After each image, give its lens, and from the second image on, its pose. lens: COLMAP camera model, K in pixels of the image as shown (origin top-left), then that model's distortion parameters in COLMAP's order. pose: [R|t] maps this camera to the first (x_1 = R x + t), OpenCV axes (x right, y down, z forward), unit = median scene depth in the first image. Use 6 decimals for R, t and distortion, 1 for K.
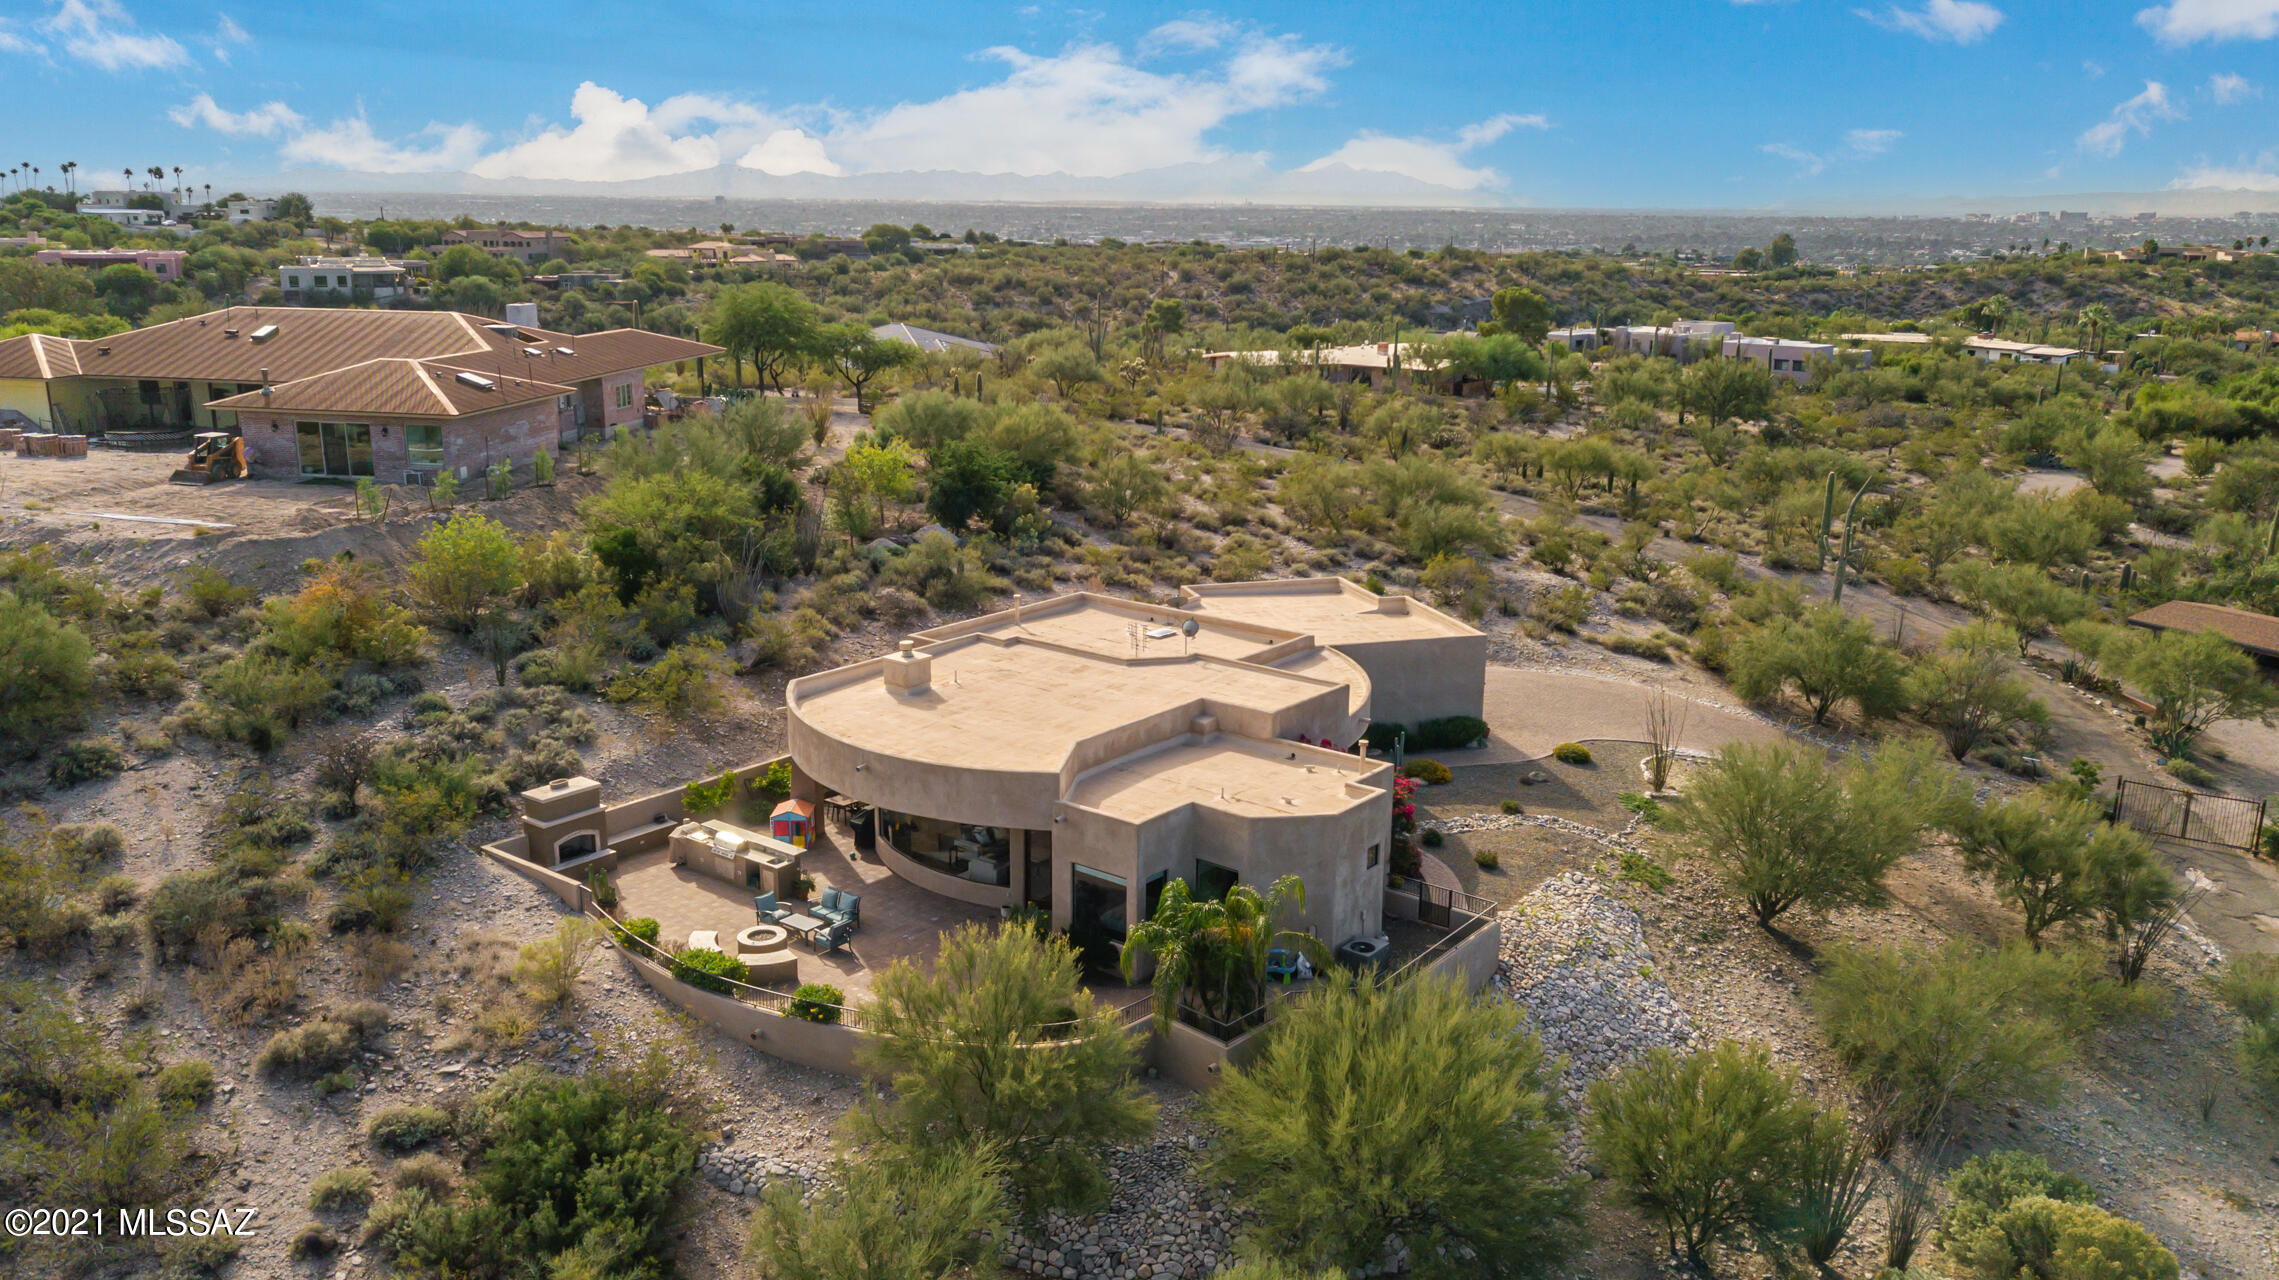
lens RADIAL K [[1731.5, 0, 1140.6], [0, 1731.5, 644.4], [0, 0, 1]] dist [0.007416, 0.018013]
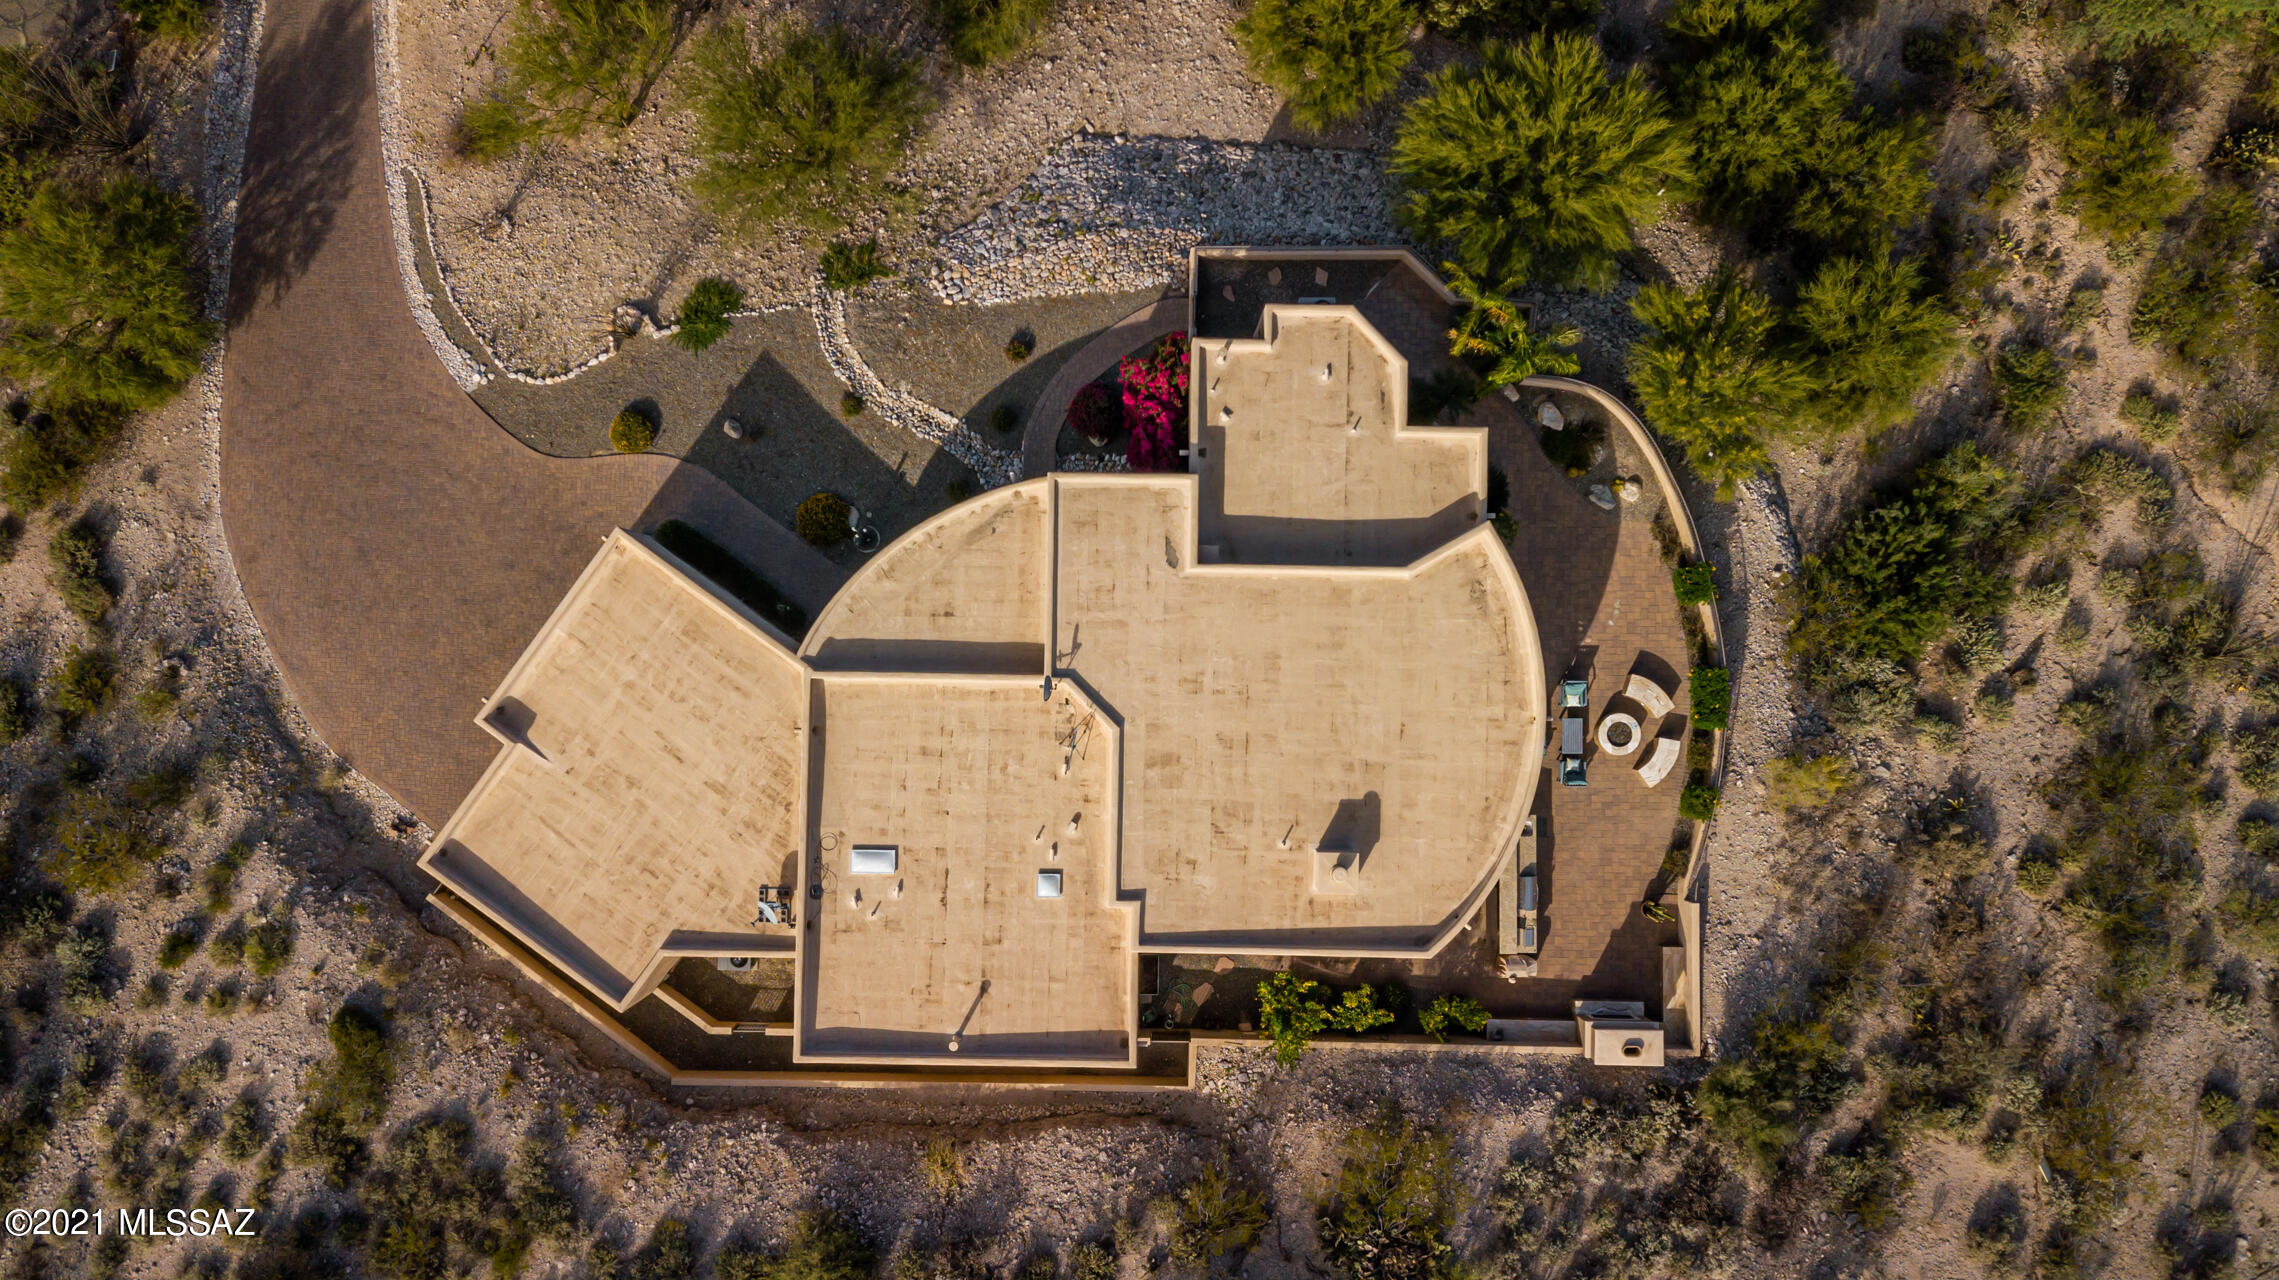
lens RADIAL K [[1731.5, 0, 1148.6], [0, 1731.5, 654.0], [0, 0, 1]] dist [0.007416, 0.018013]
pose [[-0.608402, -0.793612, -0.005293, 0.022185], [0.190004, -0.152130, 0.969925, -1.129282], [-0.770549, 0.589098, 0.243346, 1.052294]]
